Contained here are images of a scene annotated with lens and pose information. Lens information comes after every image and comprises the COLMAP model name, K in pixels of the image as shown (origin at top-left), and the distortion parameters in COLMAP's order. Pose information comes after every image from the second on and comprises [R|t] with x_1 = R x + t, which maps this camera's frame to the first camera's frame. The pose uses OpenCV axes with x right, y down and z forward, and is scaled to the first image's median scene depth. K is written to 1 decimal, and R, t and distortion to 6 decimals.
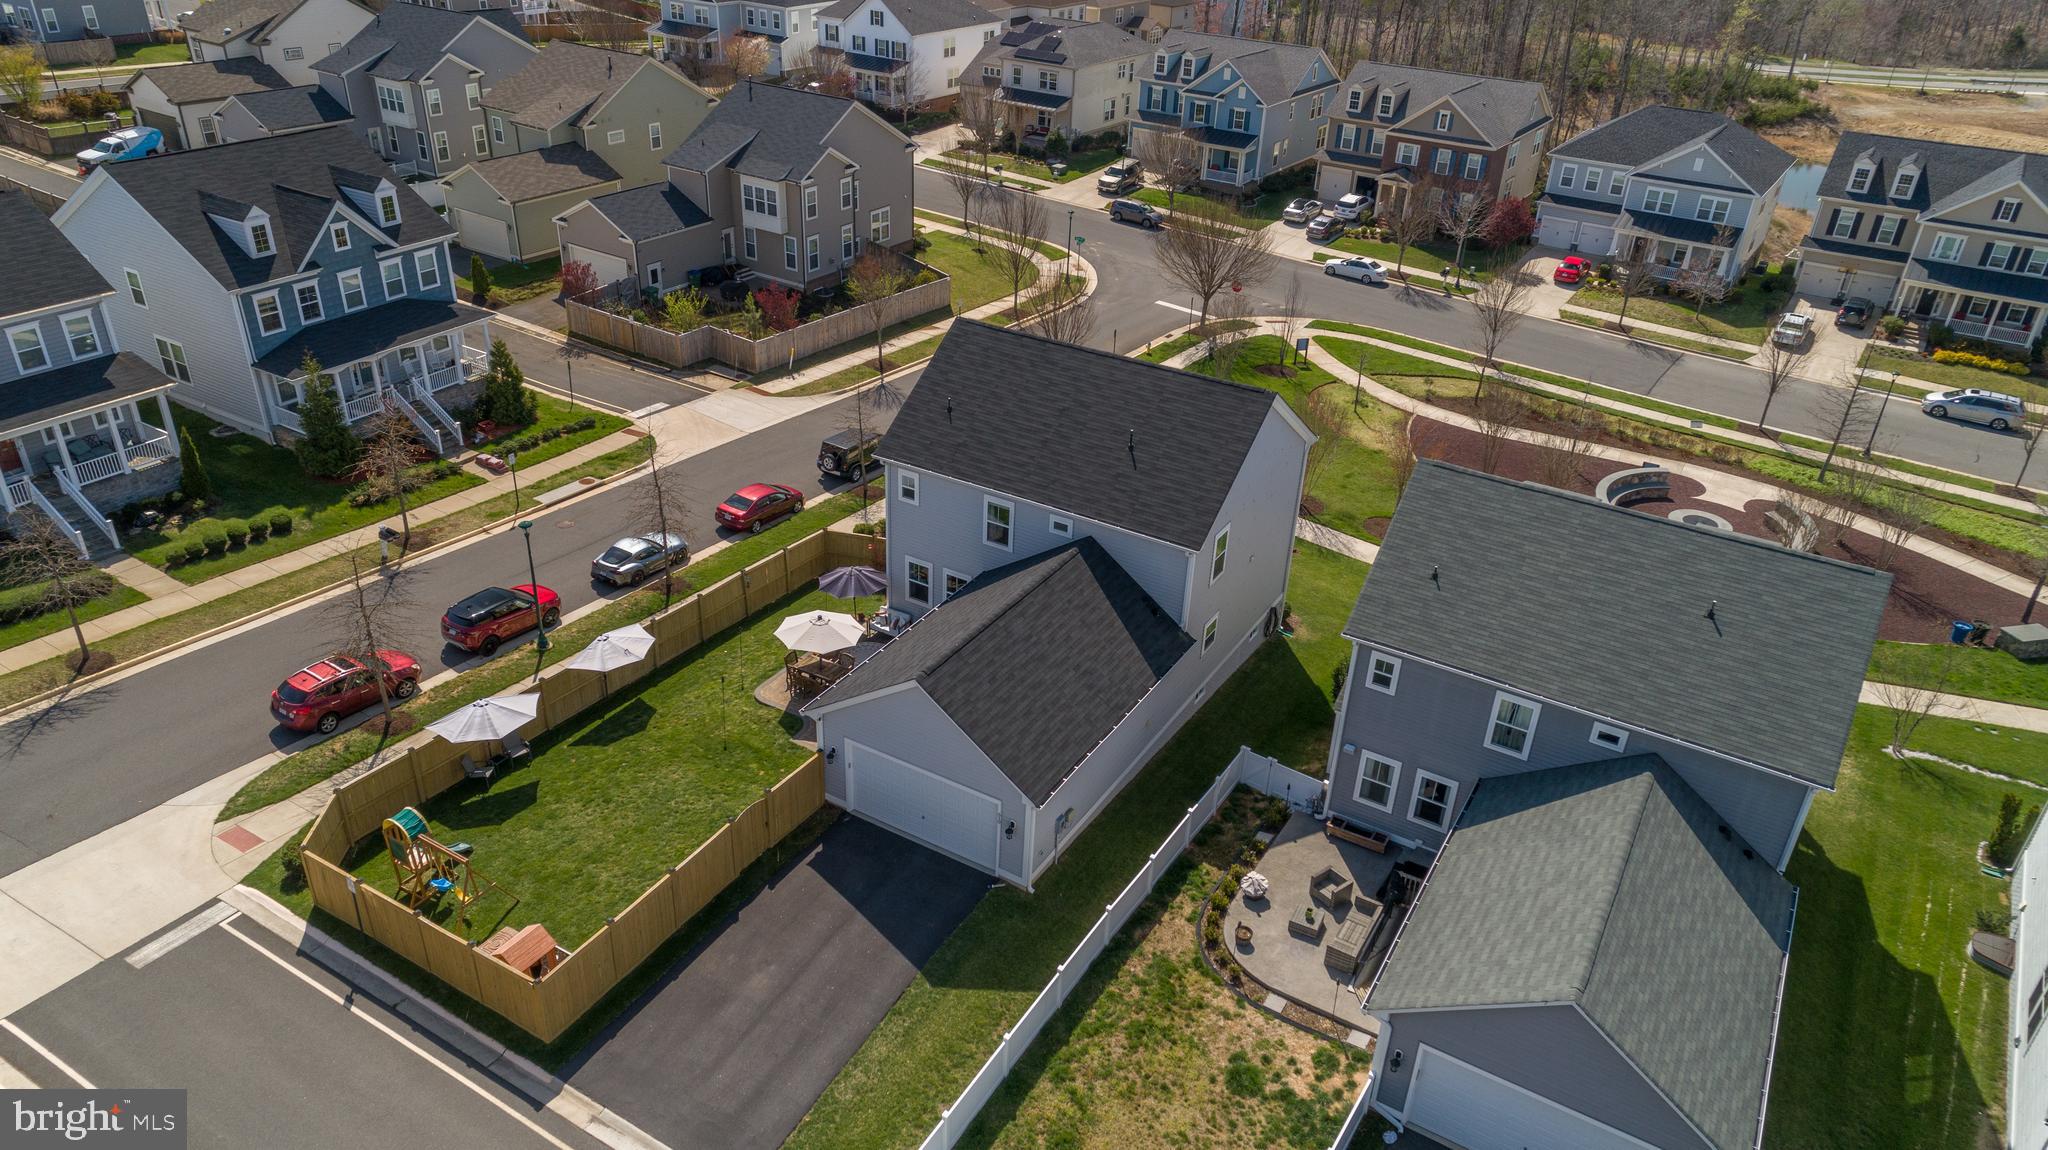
lens RADIAL K [[1371.8, 0, 1020.8], [0, 1371.8, 577.2], [0, 0, 1]] dist [0.018586, 0.010775]
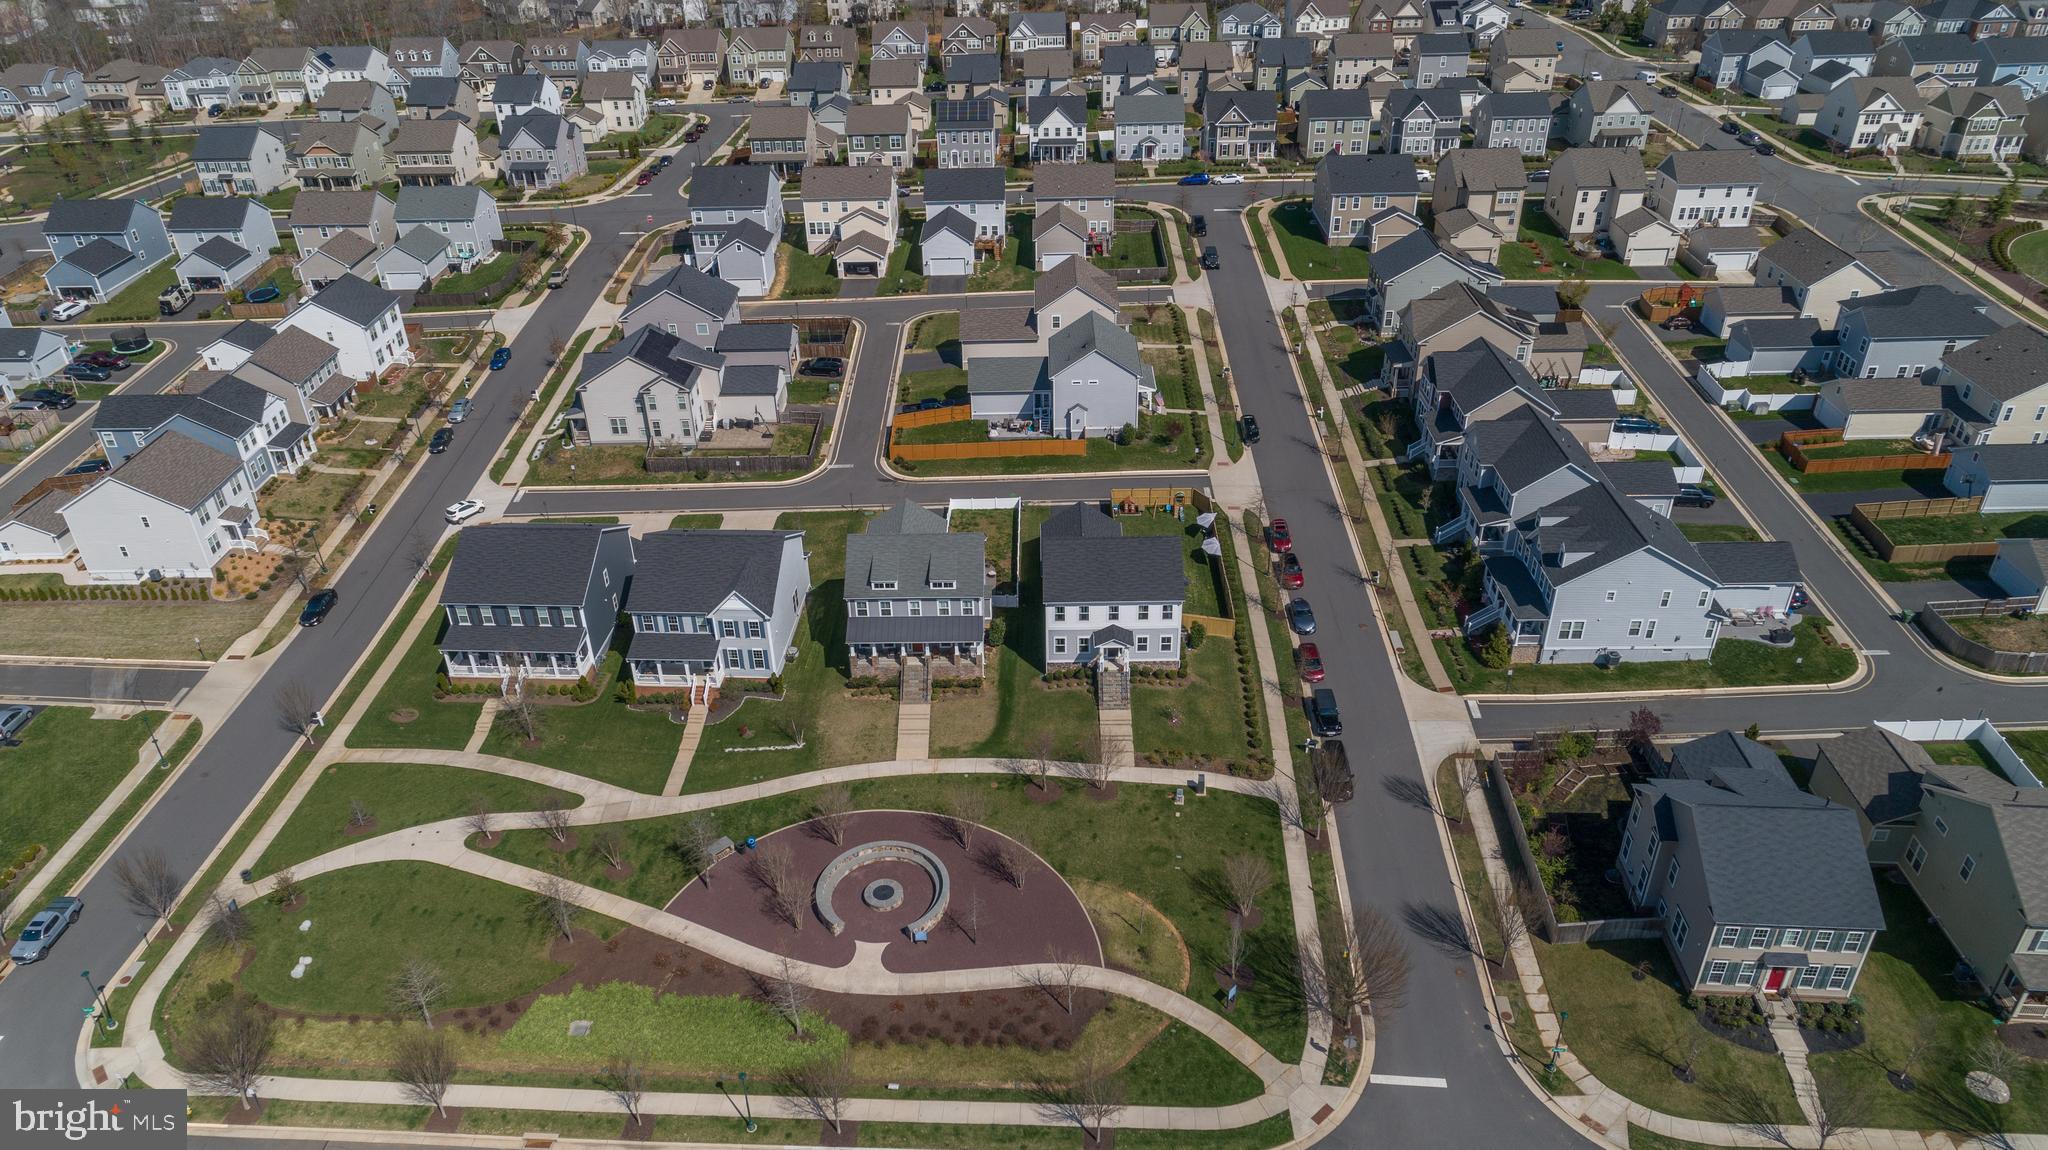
lens RADIAL K [[1371.8, 0, 1020.8], [0, 1371.8, 577.2], [0, 0, 1]] dist [0.018586, 0.010775]
pose [[-0.861692, 0.246187, -0.443711, 0.916724], [-0.261590, 0.533760, 0.804158, -1.434681], [0.434809, 0.809007, -0.395537, 1.335199]]
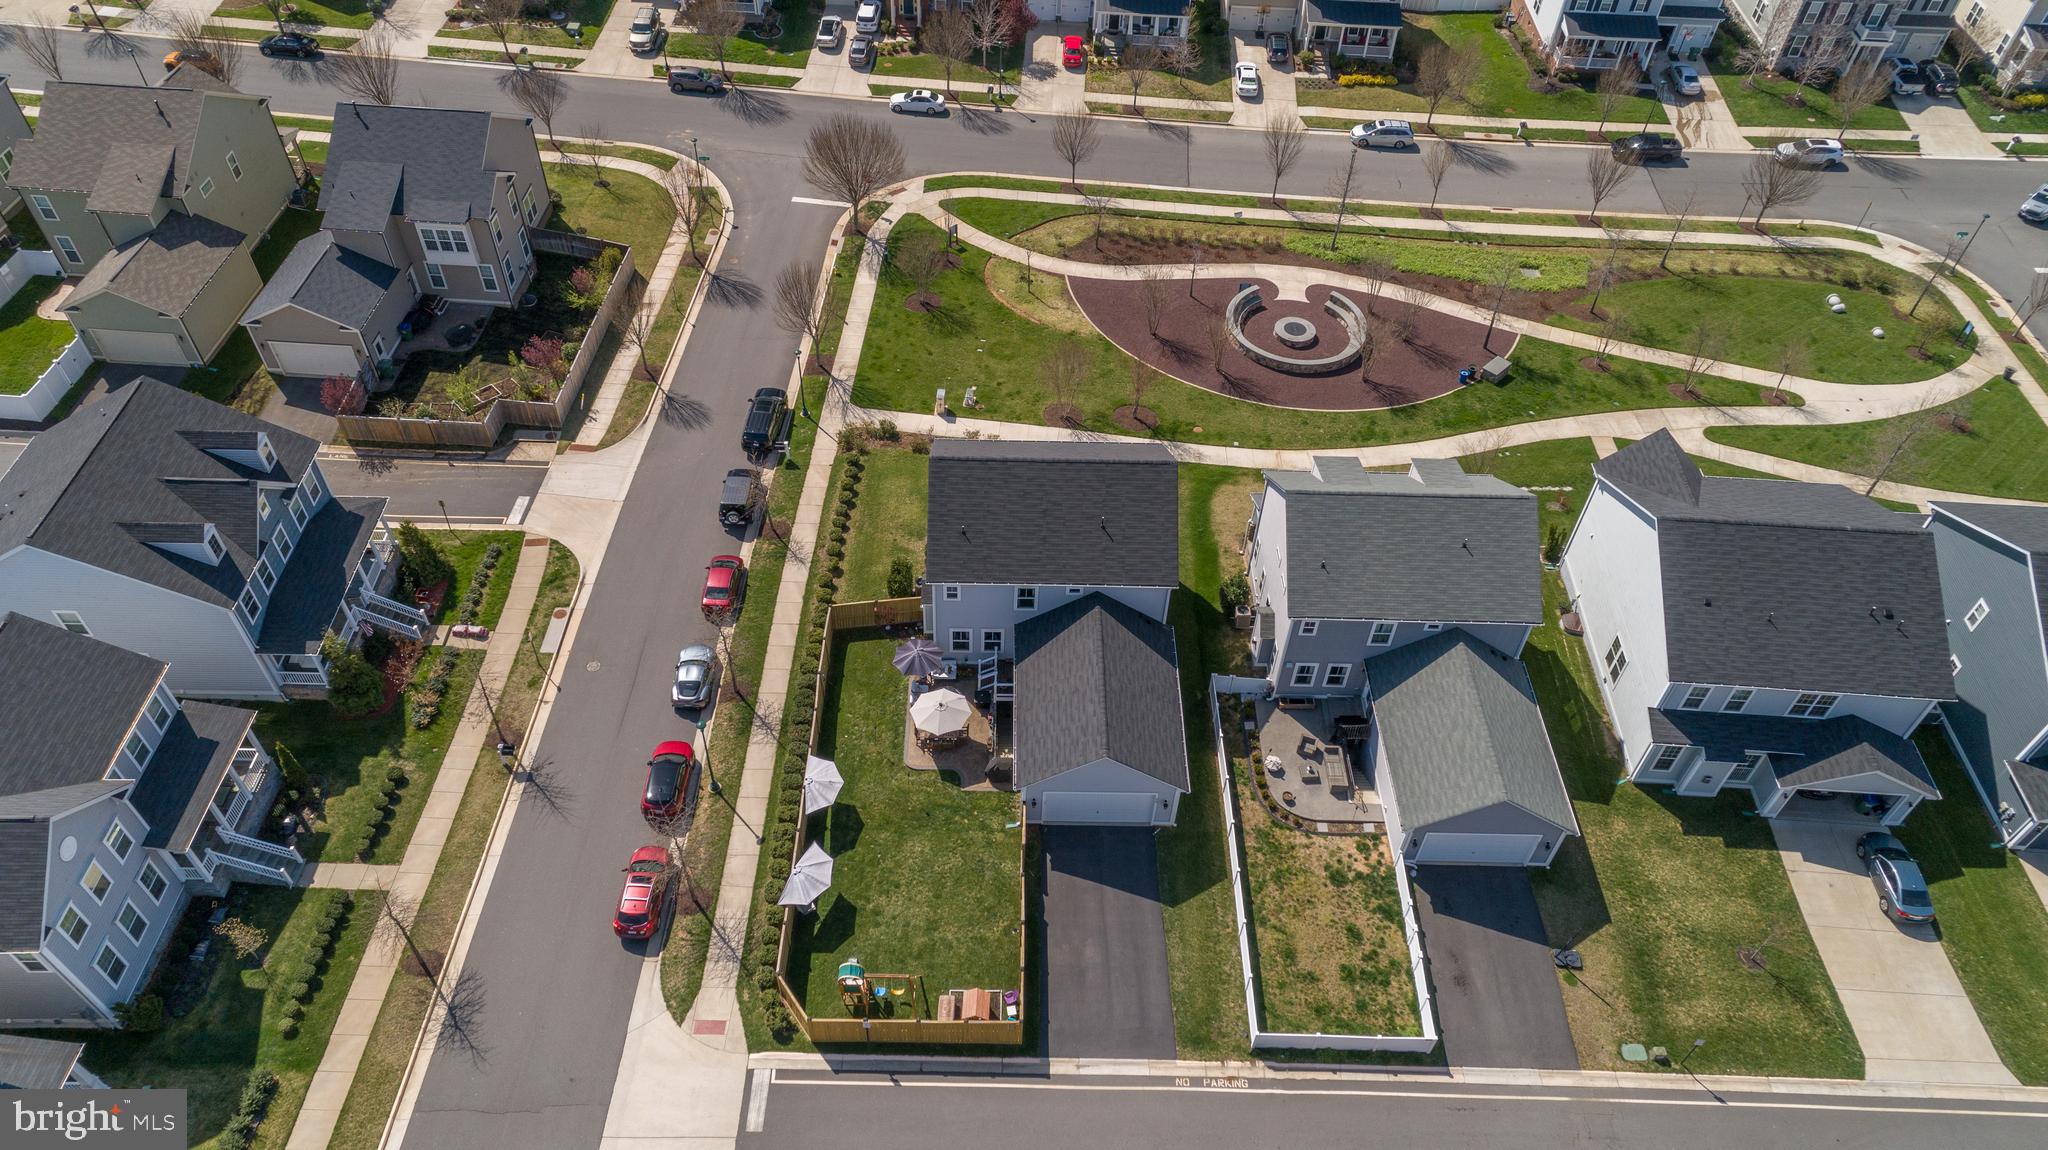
lens RADIAL K [[1371.8, 0, 1020.8], [0, 1371.8, 577.2], [0, 0, 1]] dist [0.018586, 0.010775]
pose [[0.857816, -0.383353, 0.342335, -0.337107], [0.257844, 0.897182, 0.358581, -0.384060], [-0.444600, -0.219328, 0.868462, -0.177553]]
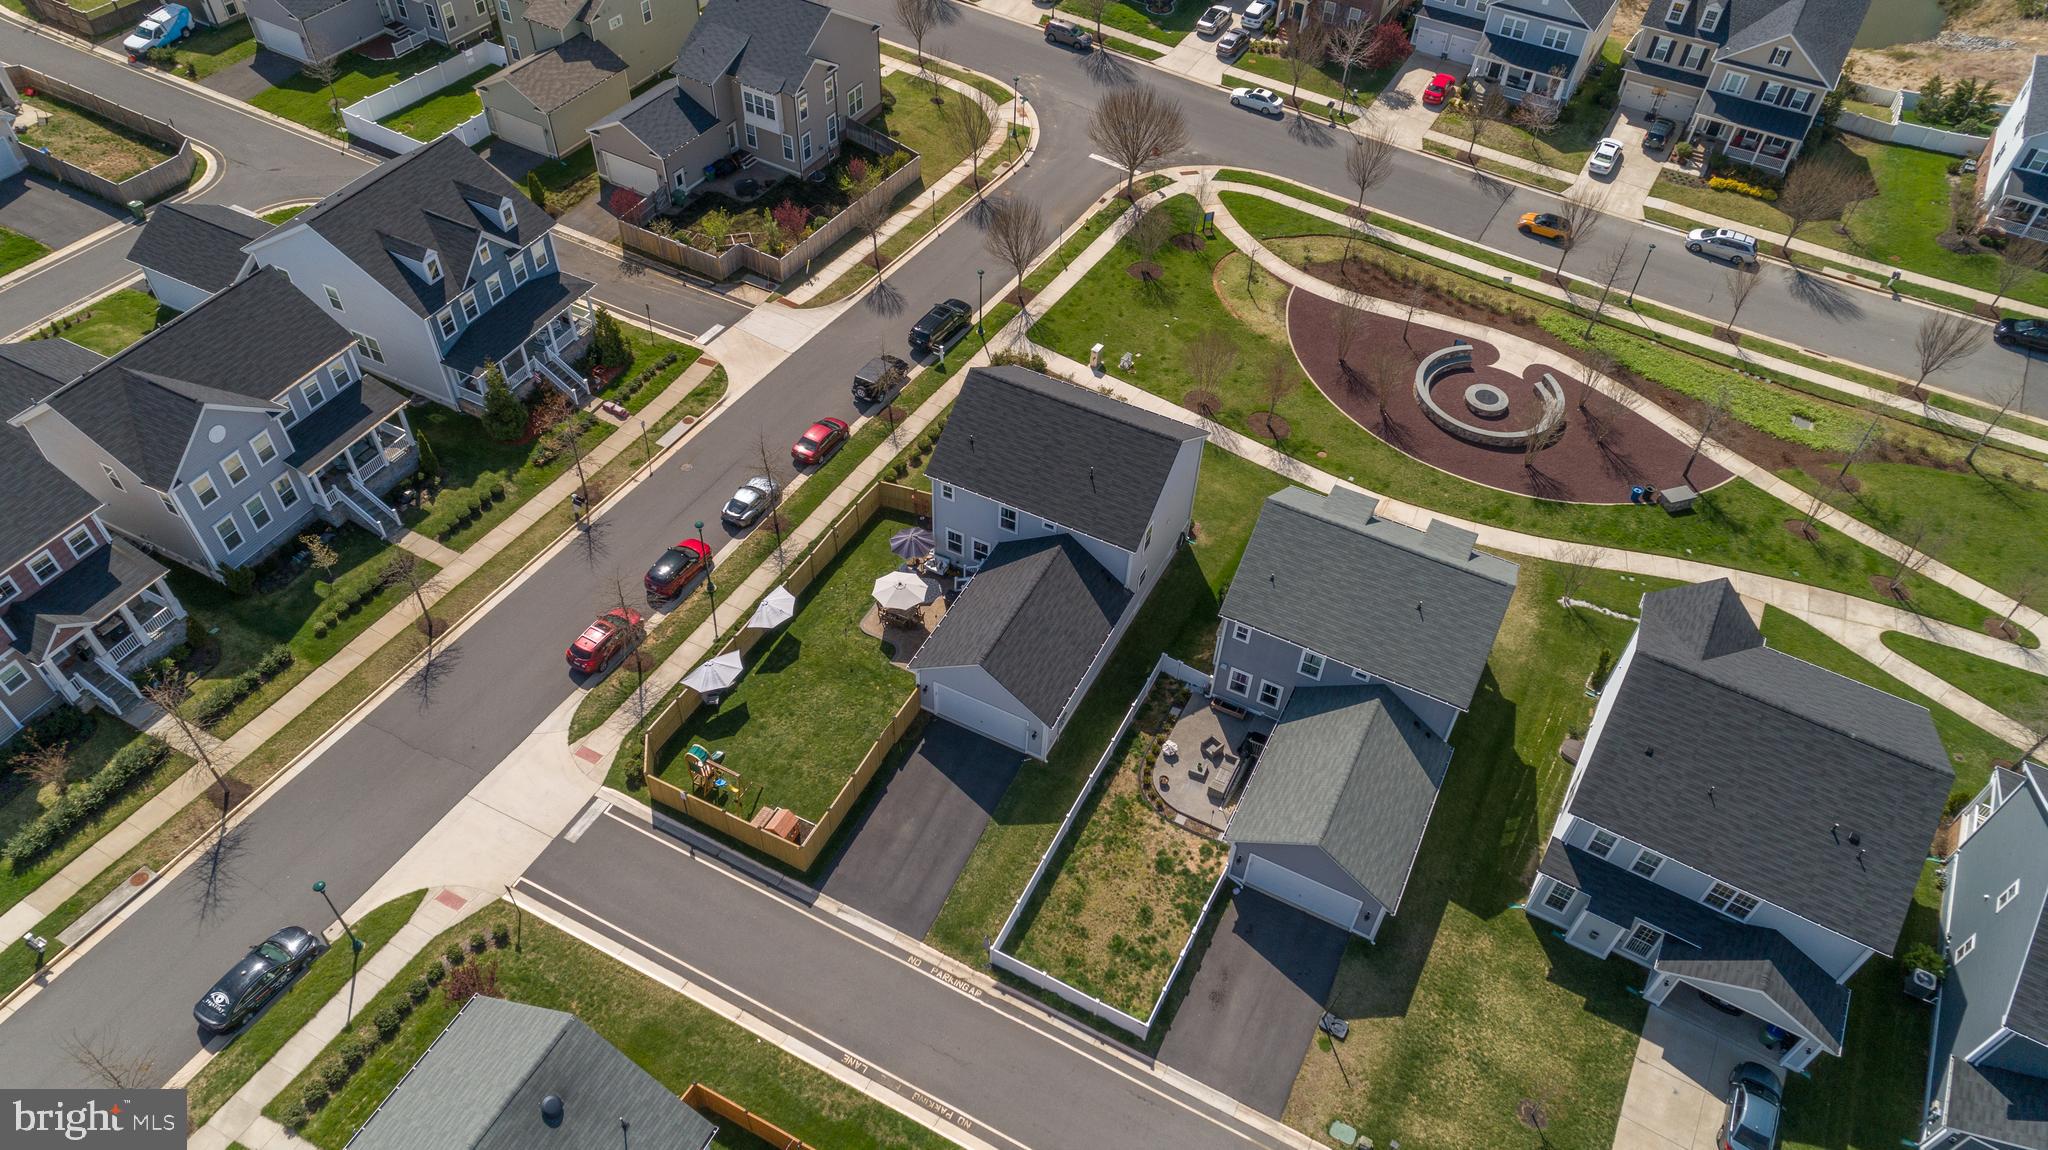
lens RADIAL K [[1371.8, 0, 1020.8], [0, 1371.8, 577.2], [0, 0, 1]] dist [0.018586, 0.010775]
pose [[0.997400, -0.055844, 0.045542, -0.050760], [0.039630, 0.952934, 0.300576, -0.293195], [-0.060184, -0.297990, 0.952670, -0.342964]]
